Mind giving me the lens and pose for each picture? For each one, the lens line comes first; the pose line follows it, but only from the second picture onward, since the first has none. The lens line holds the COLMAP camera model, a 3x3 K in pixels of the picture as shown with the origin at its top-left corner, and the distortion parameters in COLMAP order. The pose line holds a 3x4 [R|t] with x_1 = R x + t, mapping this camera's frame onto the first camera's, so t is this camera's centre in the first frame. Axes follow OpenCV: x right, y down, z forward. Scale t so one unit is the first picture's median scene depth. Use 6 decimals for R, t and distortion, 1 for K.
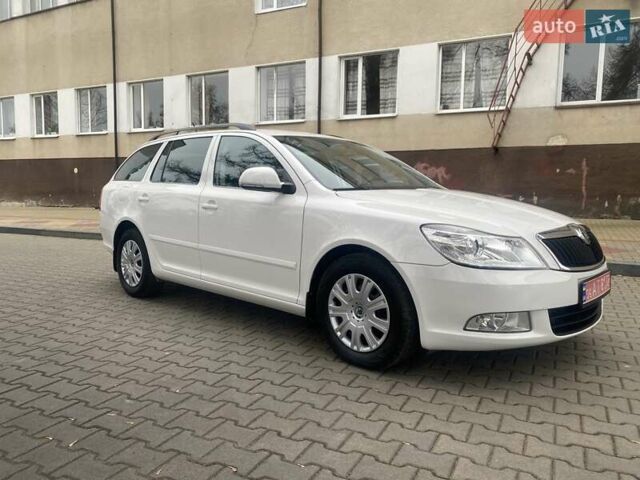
lens RADIAL K [[495.1, 0, 317.8], [0, 495.1, 240.8], [0, 0, 1]] dist [-0.006612, -0.002250]
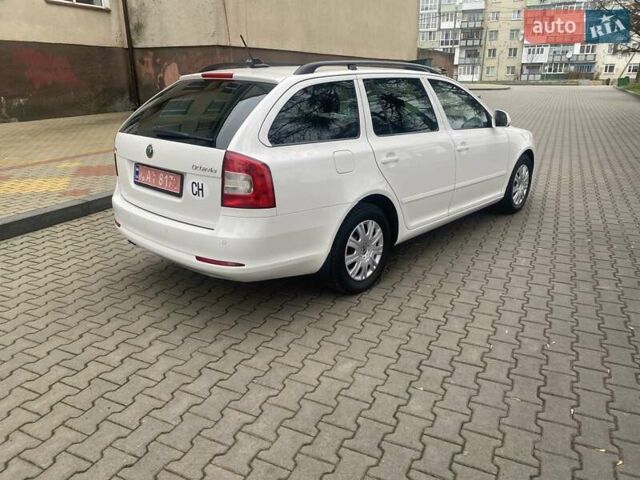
lens RADIAL K [[495.1, 0, 318.1], [0, 495.1, 238.0], [0, 0, 1]] dist [-0.006612, -0.002250]
pose [[-0.014369, -0.328294, 0.944466, -1.497111], [0.104064, 0.938943, 0.327958, -0.316667], [-0.994467, 0.102997, 0.020672, 1.449617]]
